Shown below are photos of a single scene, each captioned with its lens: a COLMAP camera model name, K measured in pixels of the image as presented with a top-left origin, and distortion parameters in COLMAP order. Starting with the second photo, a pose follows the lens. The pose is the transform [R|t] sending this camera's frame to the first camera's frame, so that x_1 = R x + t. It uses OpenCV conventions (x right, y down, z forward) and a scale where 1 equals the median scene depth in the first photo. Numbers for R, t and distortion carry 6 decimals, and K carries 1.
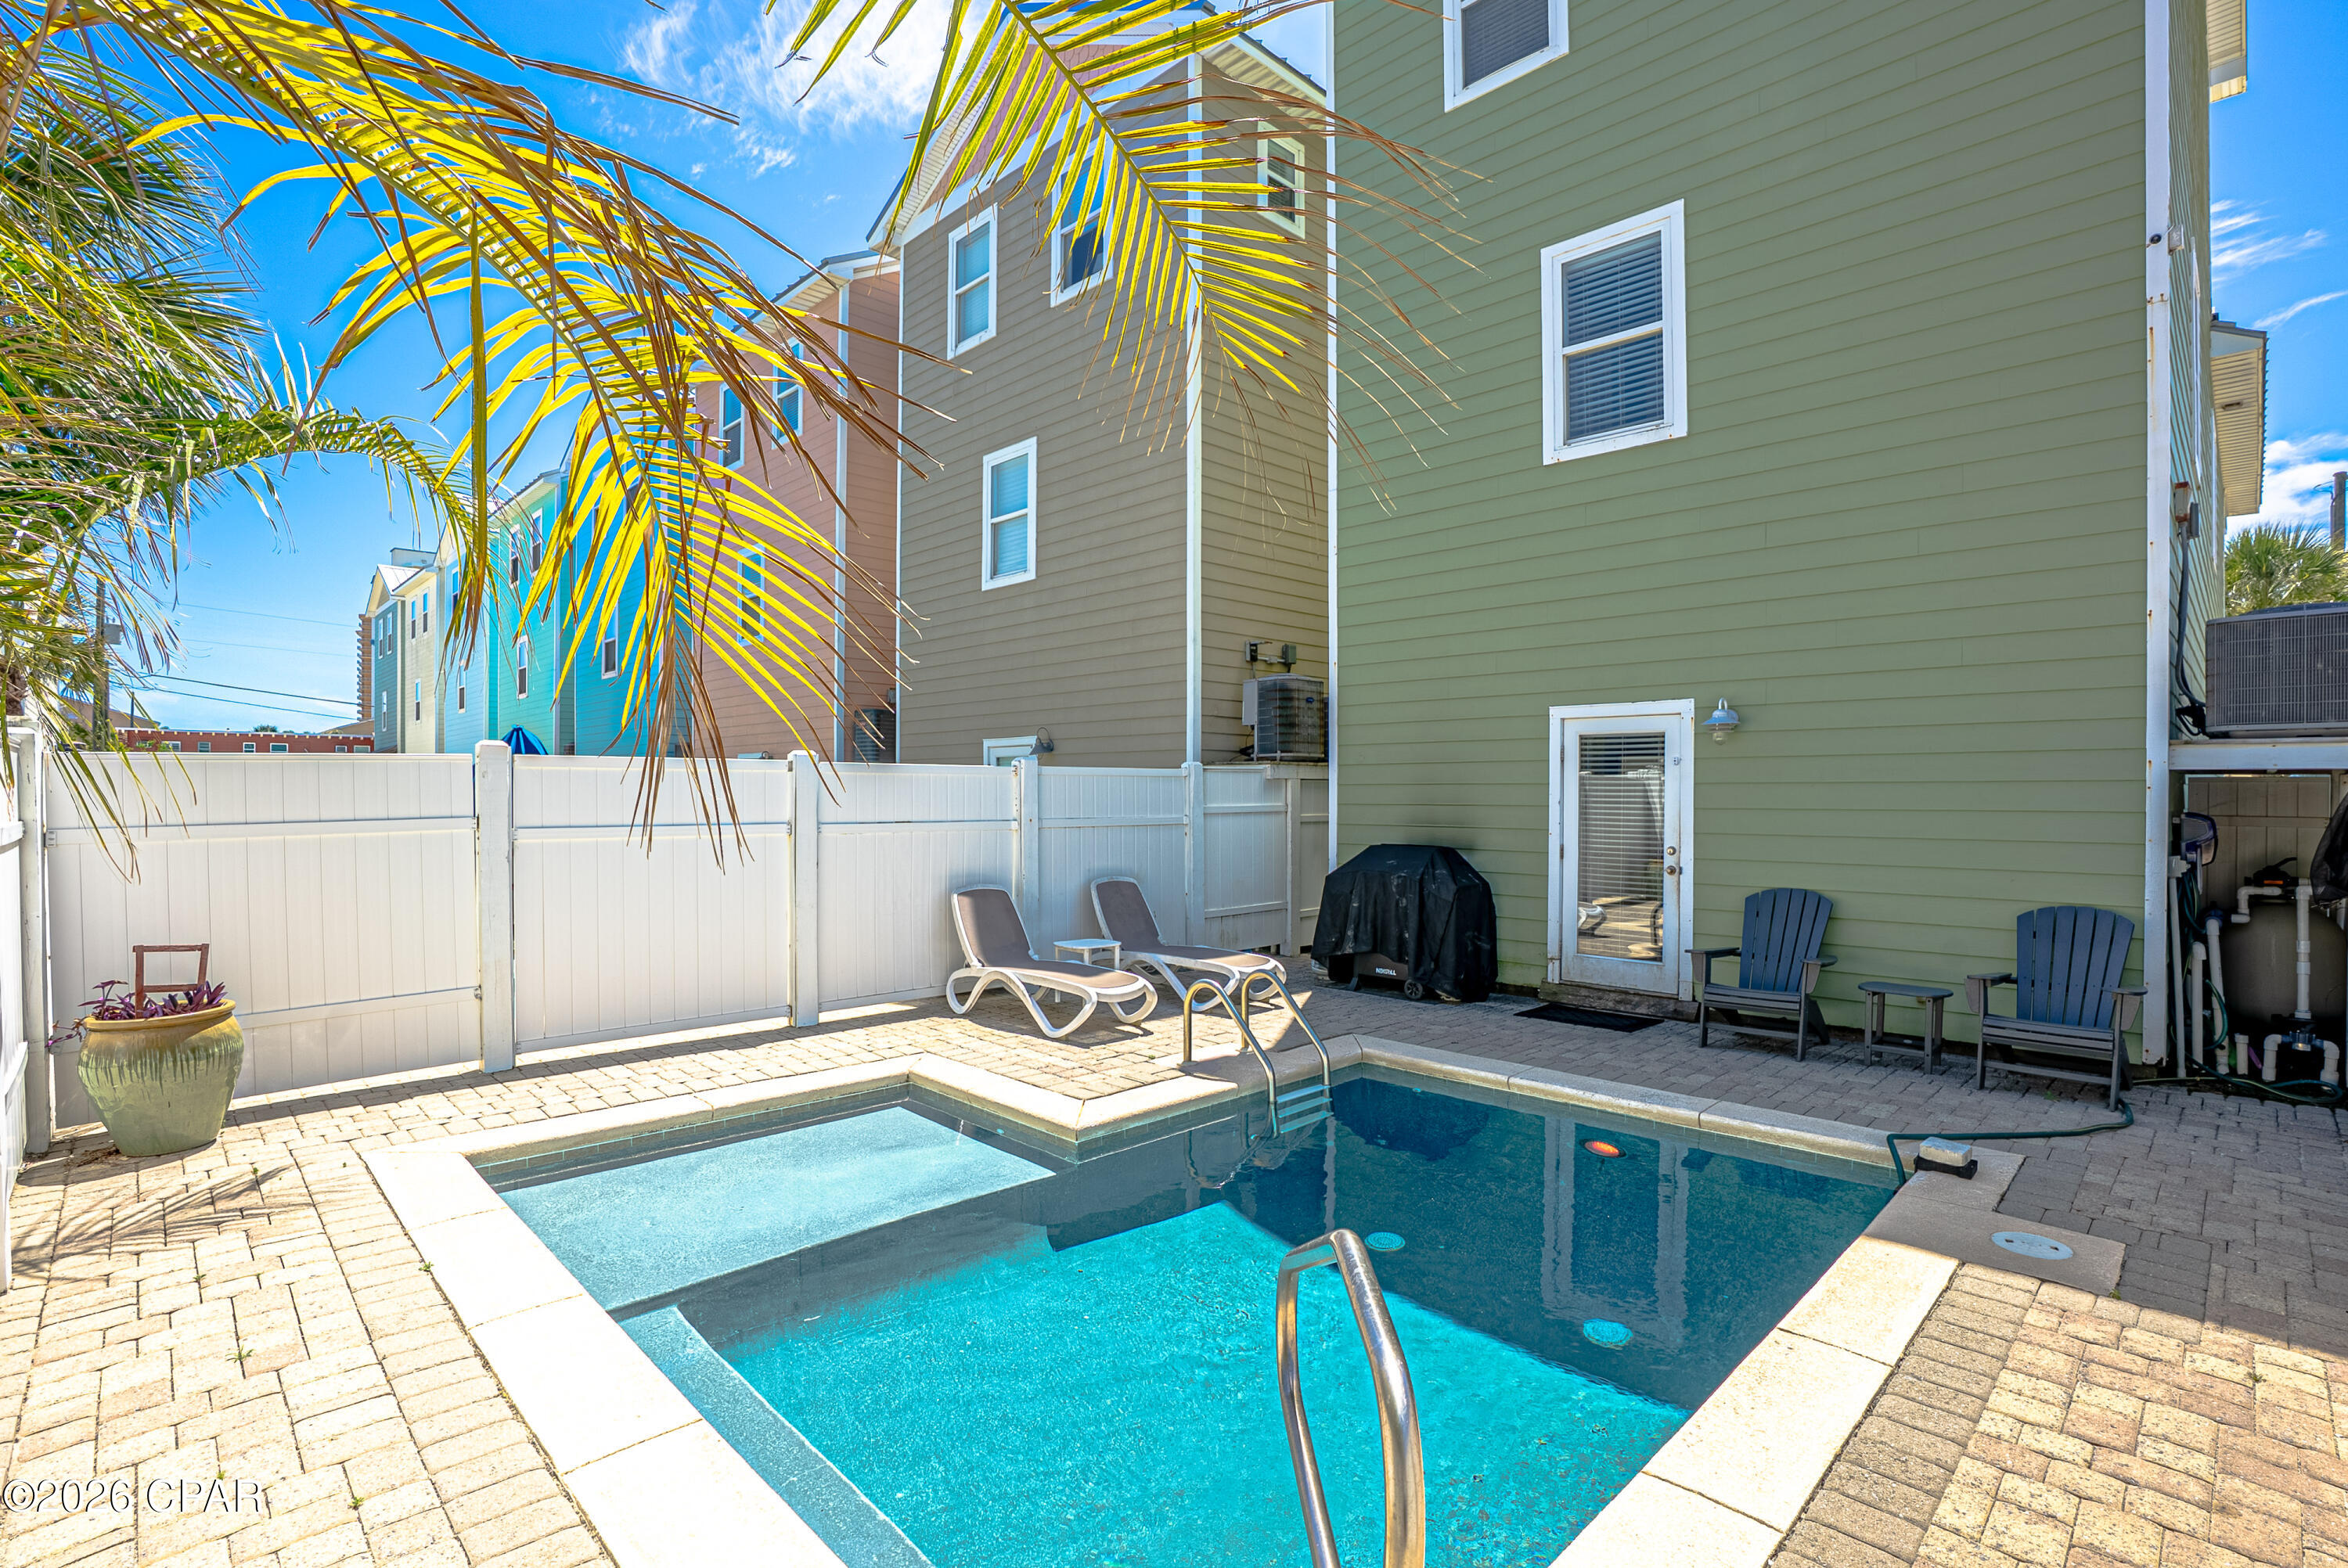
lens RADIAL K [[1109.3, 0, 1174.0], [0, 1109.3, 784.0], [0, 0, 1]] dist [-0.071153, 0.000334]
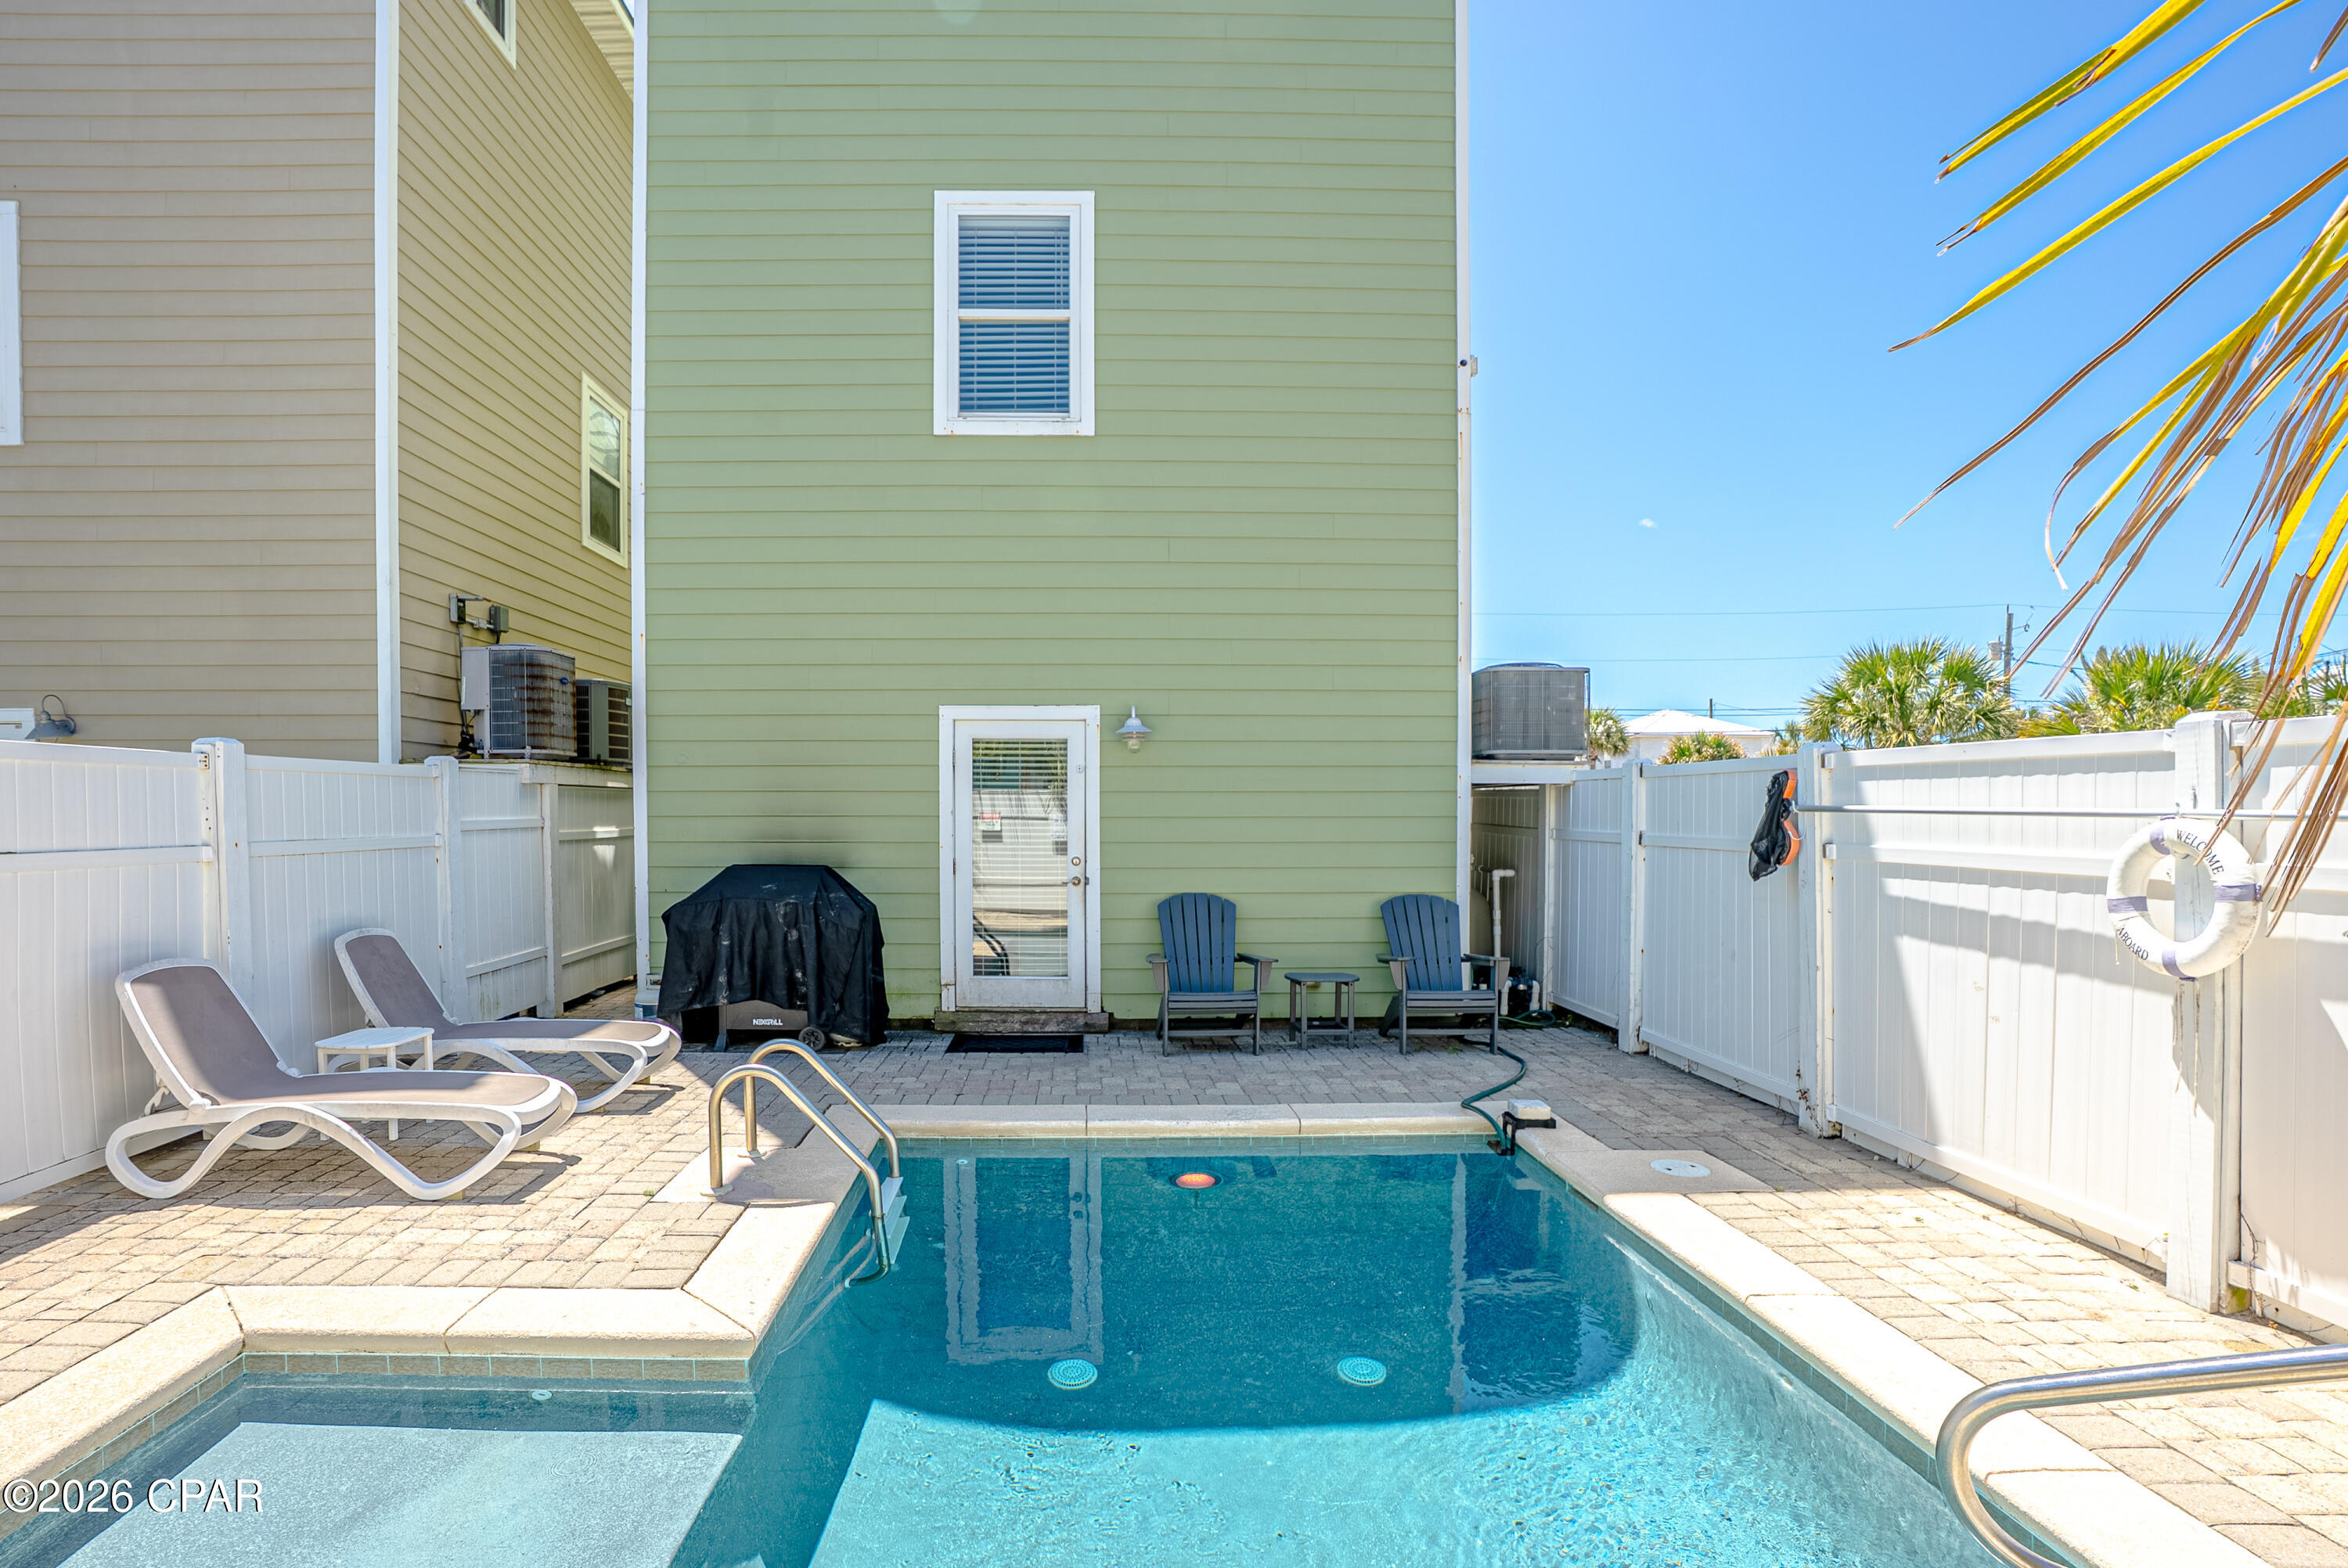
lens RADIAL K [[1139.8, 0, 1099.9], [0, 1139.8, 834.8], [0, 0, 1]] dist [-0.081545, 0.036425]
pose [[0.687305, -0.016520, 0.726181, -0.249152], [-0.005375, 0.999598, 0.027828, 0.008970], [-0.726349, -0.023030, 0.686940, 0.270633]]
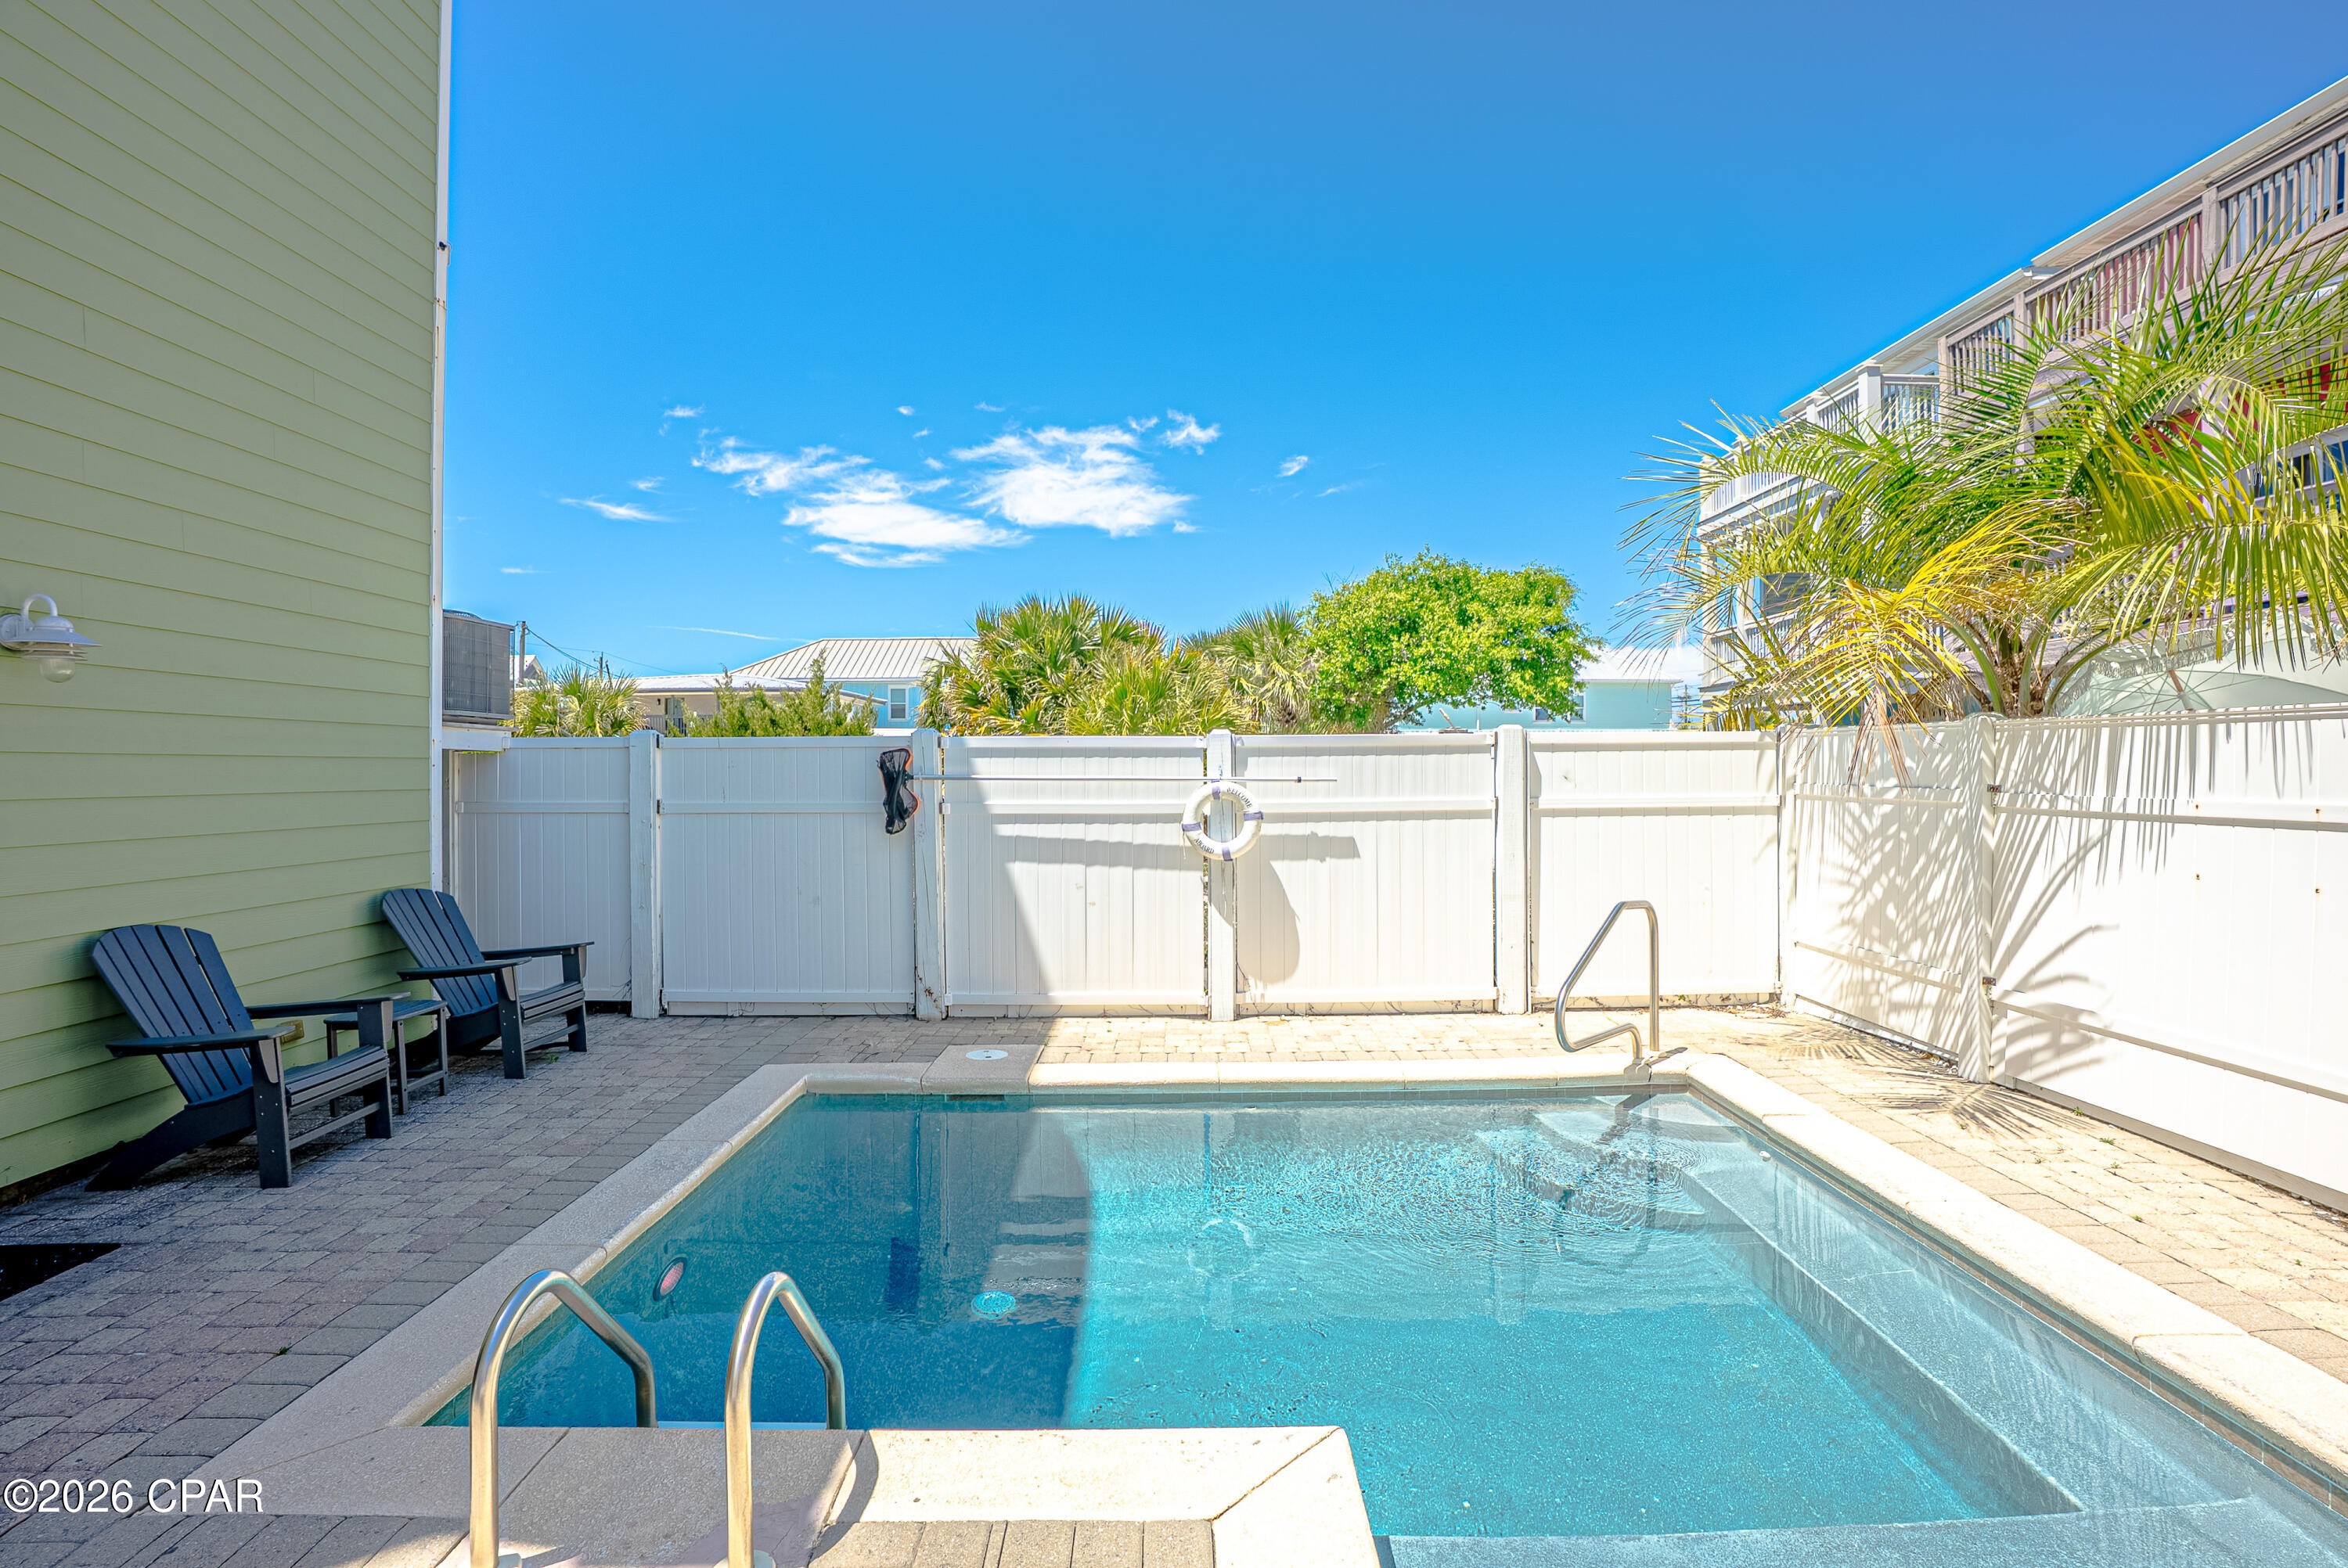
lens RADIAL K [[1109.3, 0, 1174.0], [0, 1109.3, 784.0], [0, 0, 1]] dist [-0.071153, 0.000334]
pose [[-0.717592, -0.009100, 0.696404, -0.235075], [-0.002630, 0.999943, 0.010357, 0.005315], [-0.696459, 0.005601, -0.717575, 0.872091]]
